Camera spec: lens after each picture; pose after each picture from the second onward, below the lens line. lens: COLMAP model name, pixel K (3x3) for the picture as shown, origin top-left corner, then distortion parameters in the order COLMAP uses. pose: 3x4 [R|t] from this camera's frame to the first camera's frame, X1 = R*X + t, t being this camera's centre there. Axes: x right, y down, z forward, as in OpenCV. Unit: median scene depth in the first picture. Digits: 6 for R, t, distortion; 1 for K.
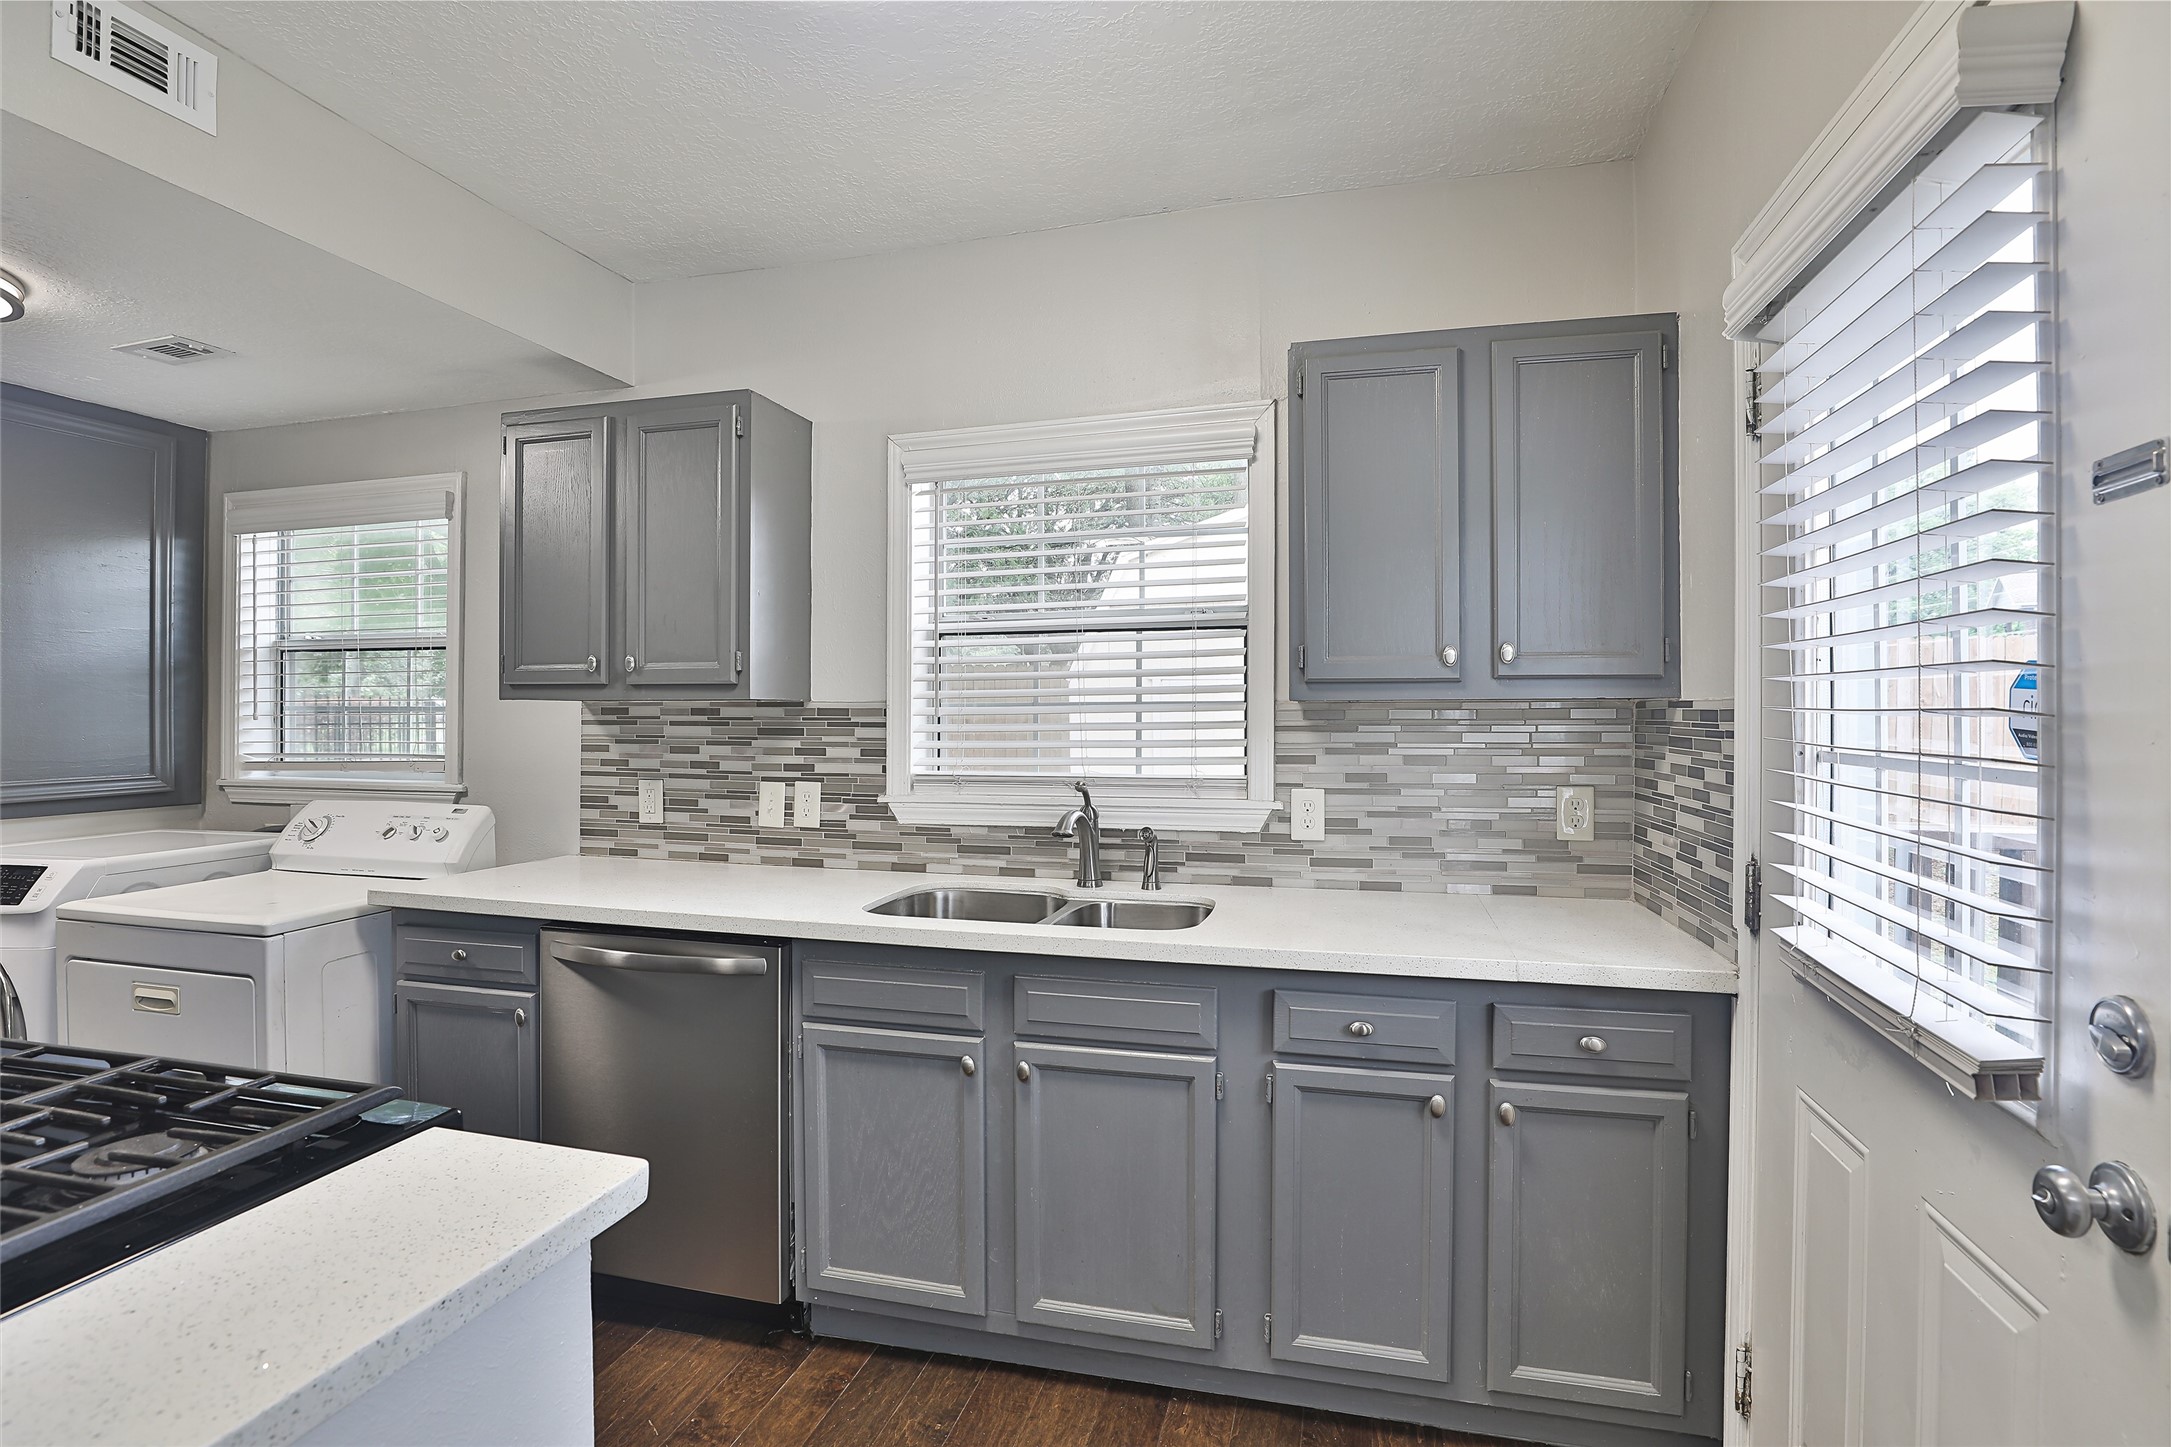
lens RADIAL K [[1046.2, 0, 1090.8], [0, 1046.2, 715.7], [0, 0, 1]] dist [-0.047290, 0.014444]
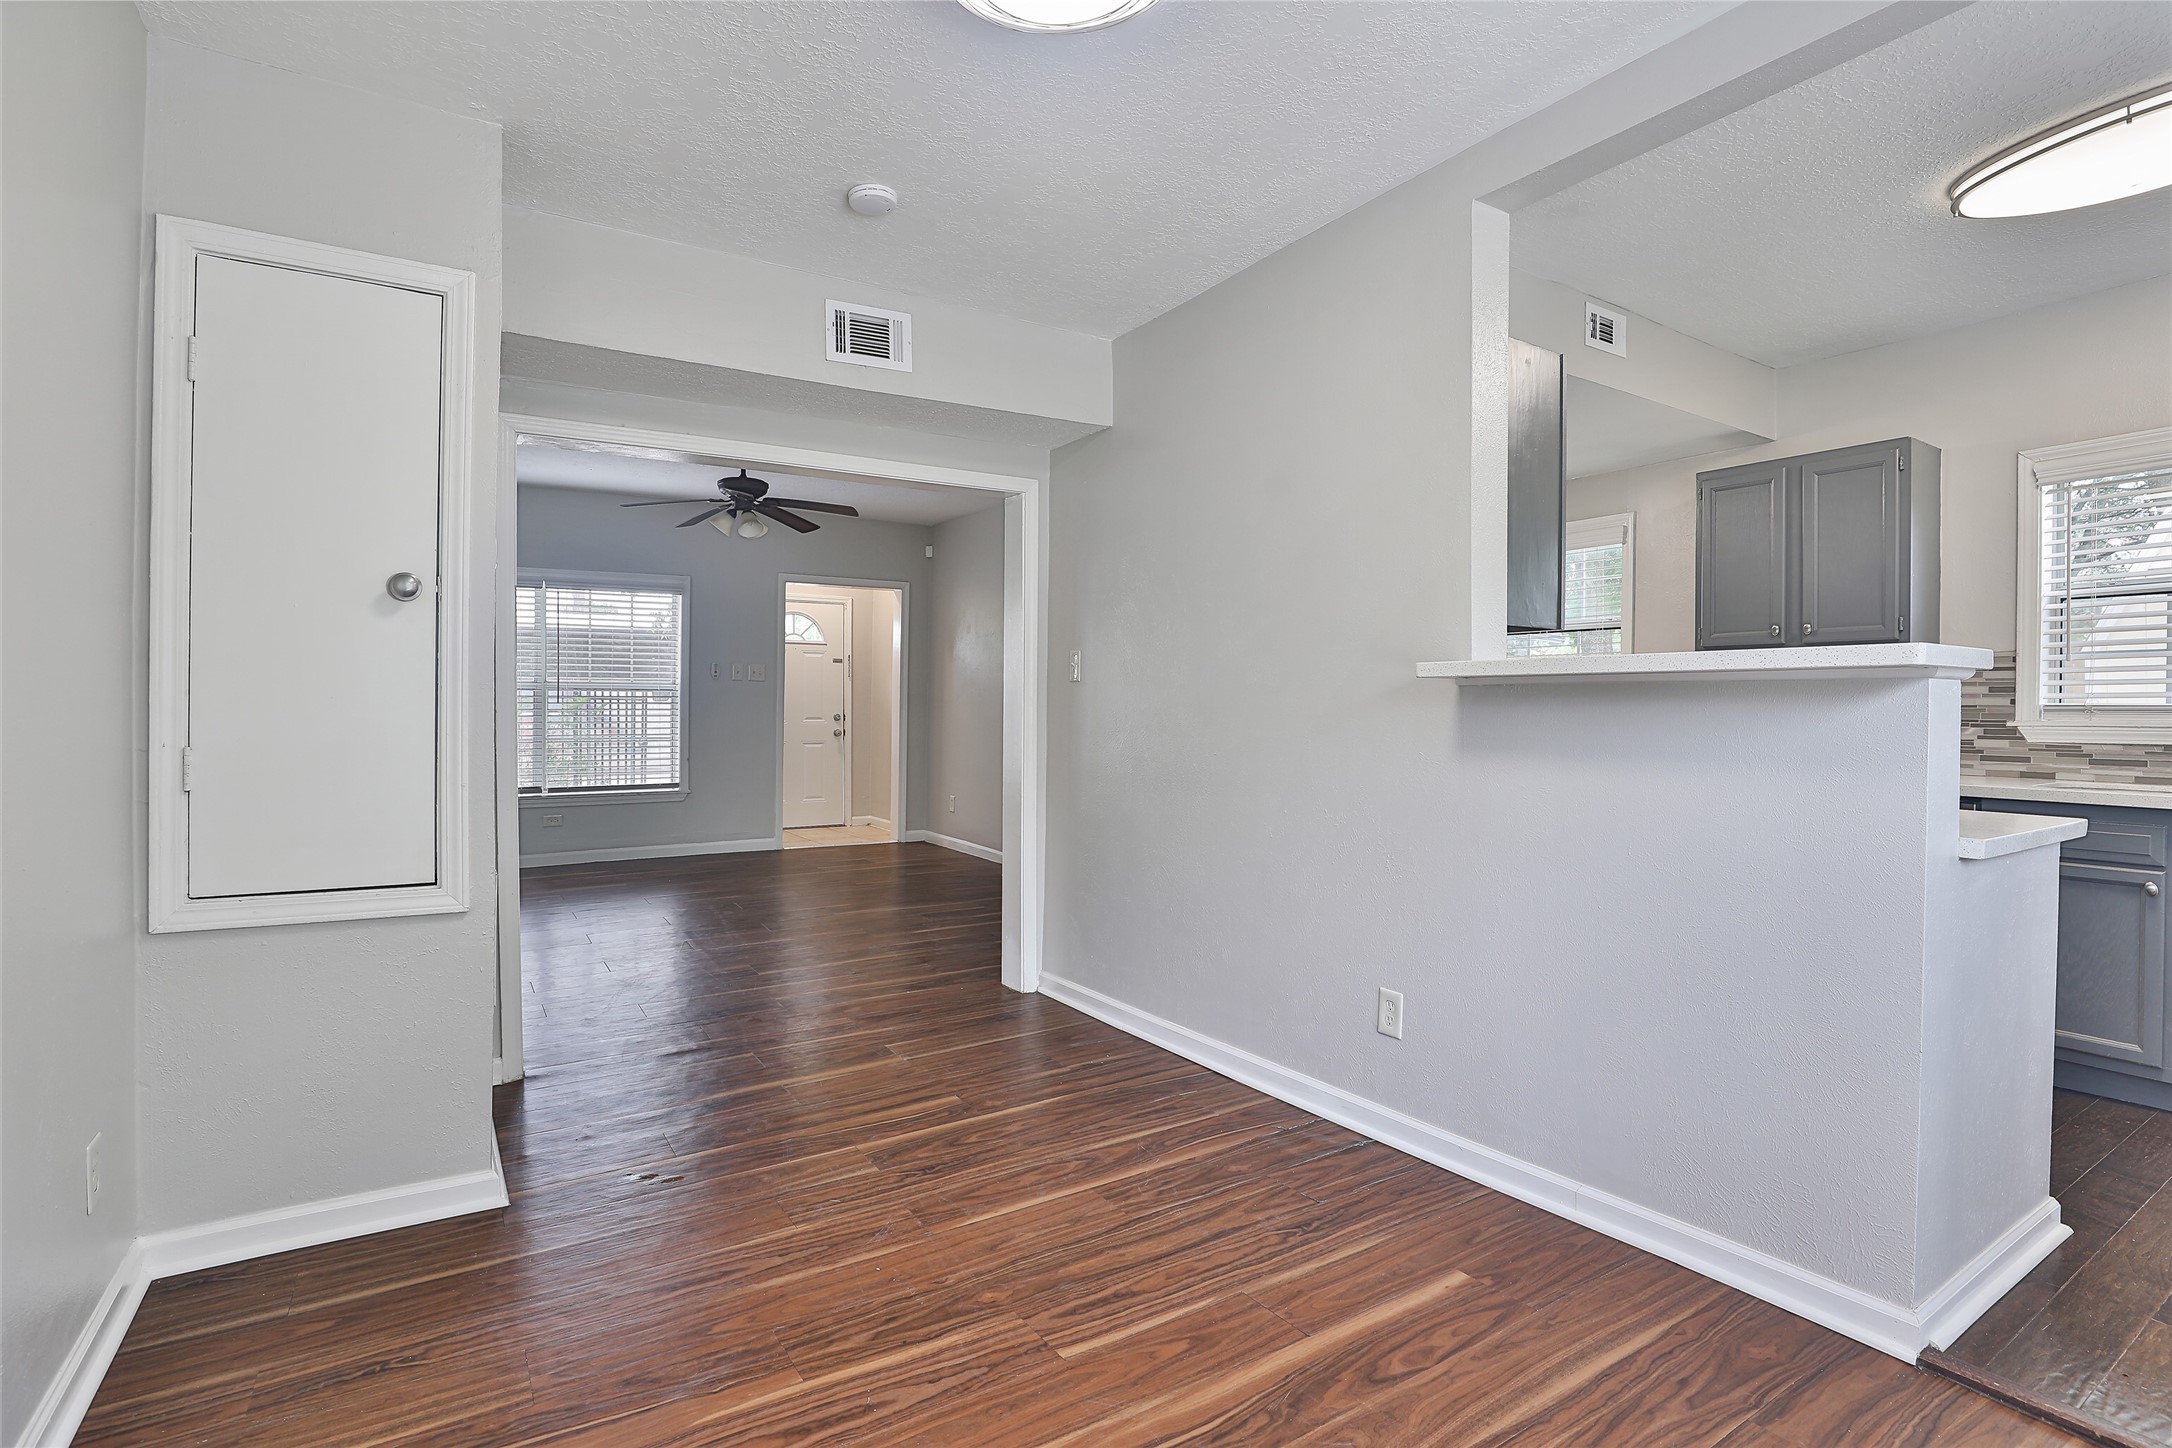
lens RADIAL K [[1046.7, 0, 1091.3], [0, 1046.7, 716.2], [0, 0, 1]] dist [-0.047290, 0.014444]
pose [[0.741528, 0.008429, -0.670869, -0.202411], [-0.007200, 0.999963, 0.004607, 0.073325], [0.670884, 0.001414, 0.741561, -0.771563]]
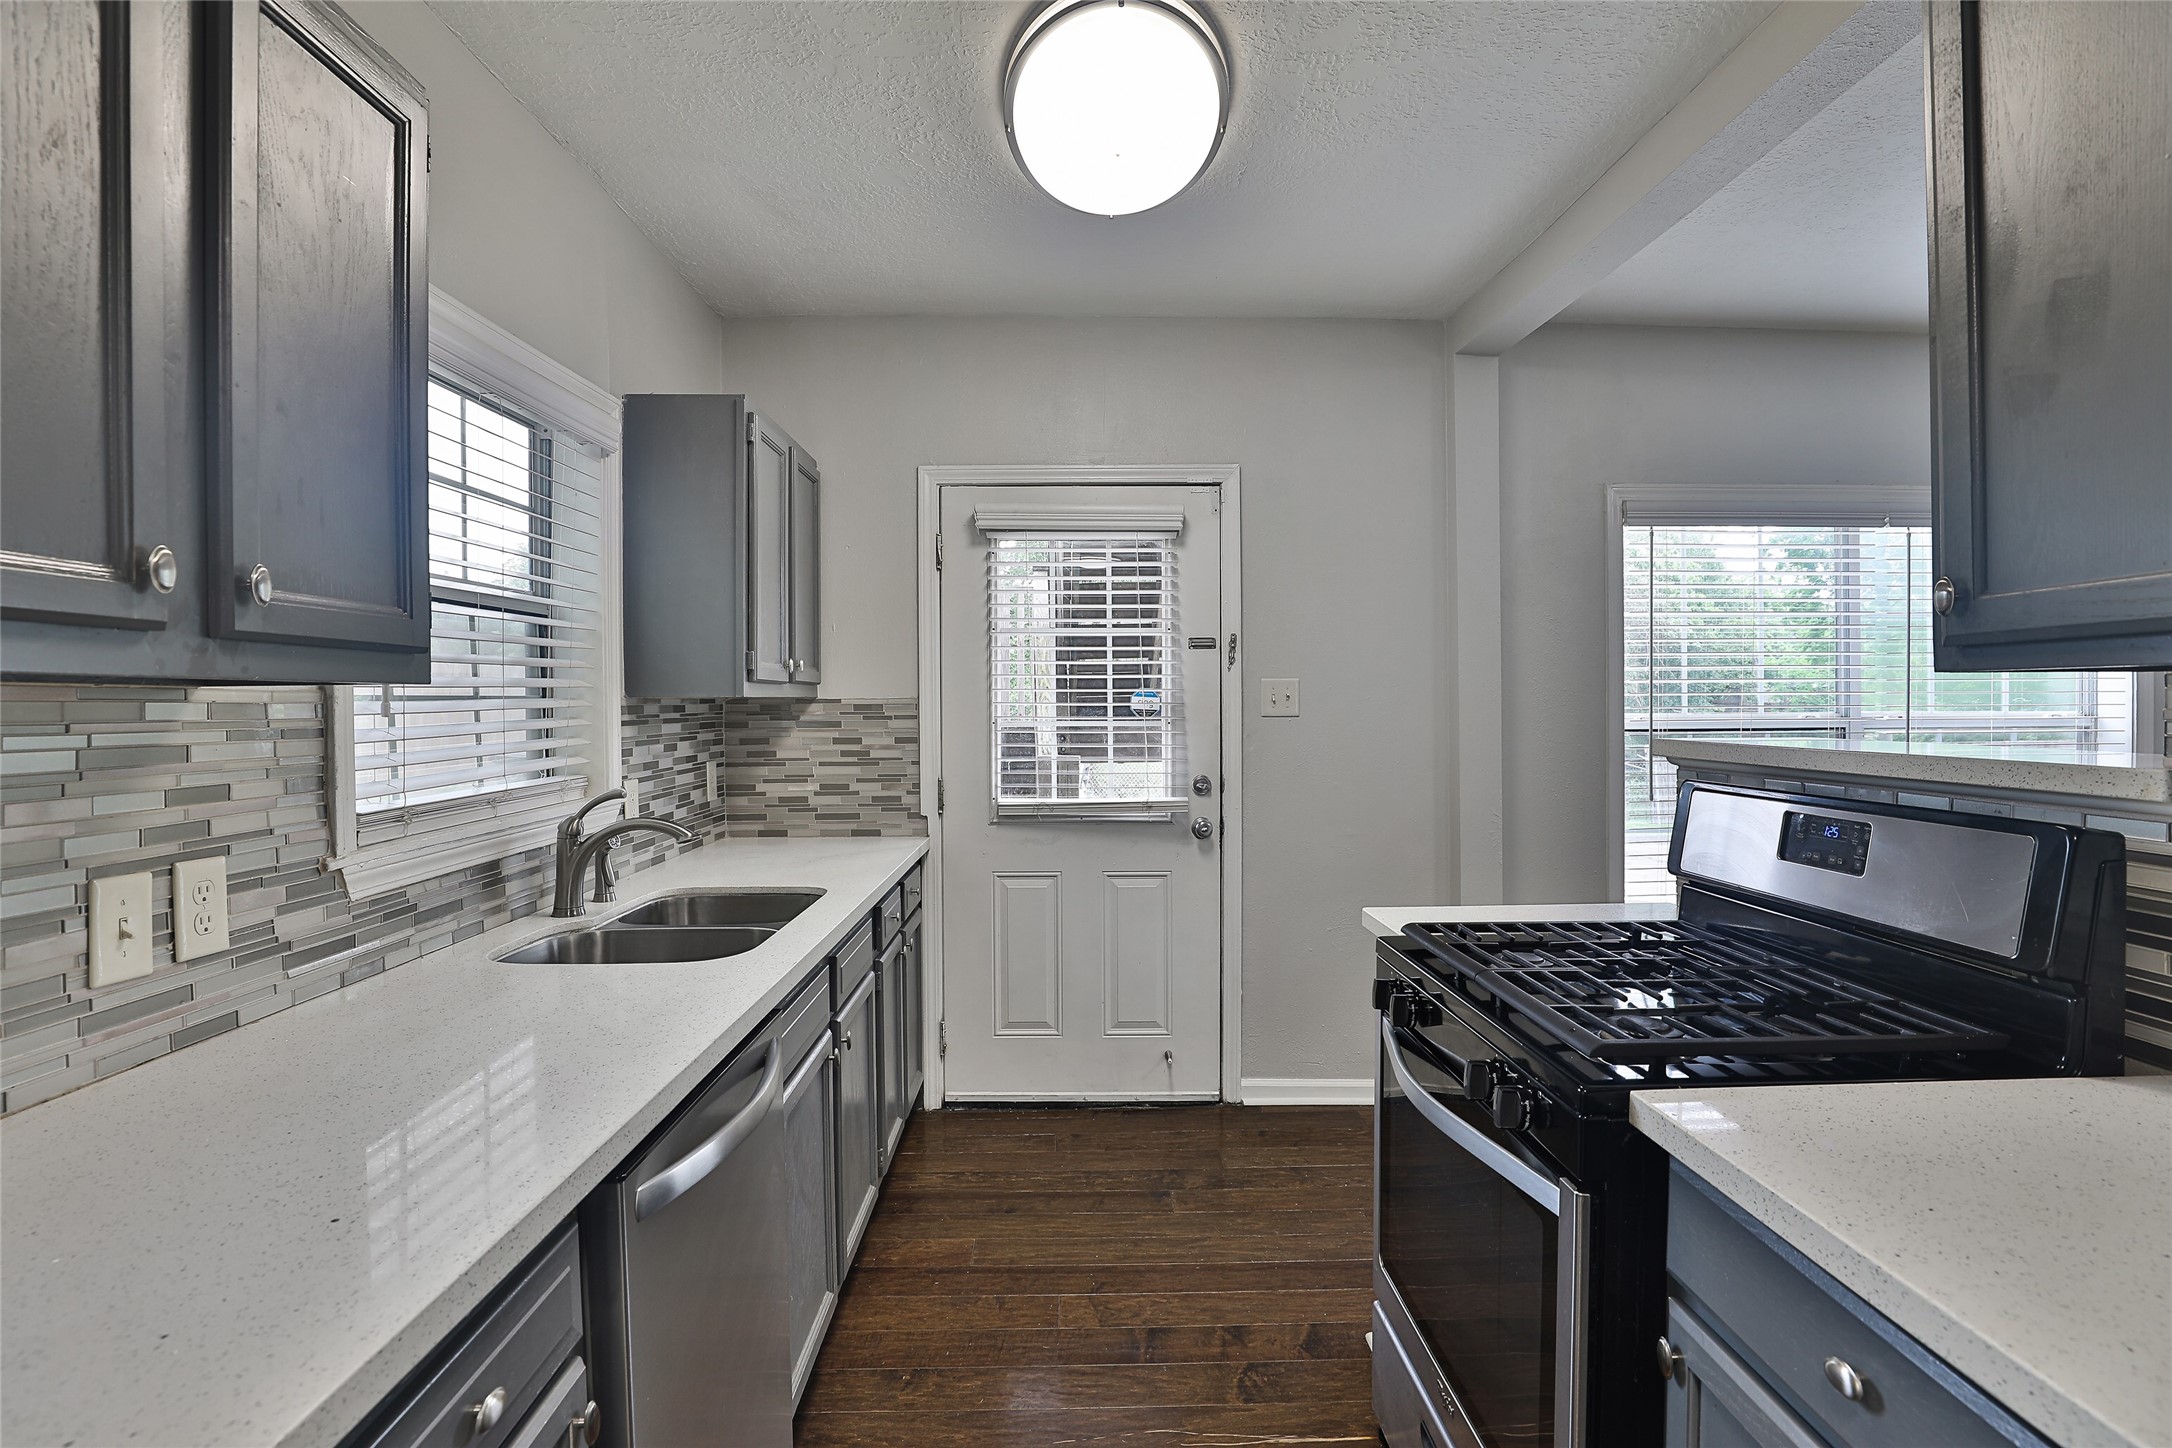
lens RADIAL K [[1046.7, 0, 1091.3], [0, 1046.7, 716.2], [0, 0, 1]] dist [-0.047290, 0.014444]
pose [[-0.274412, -0.006322, 0.961591, -0.850388], [0.023322, 0.999640, 0.013228, 0.002733], [-0.961329, 0.026056, -0.274166, 0.764438]]
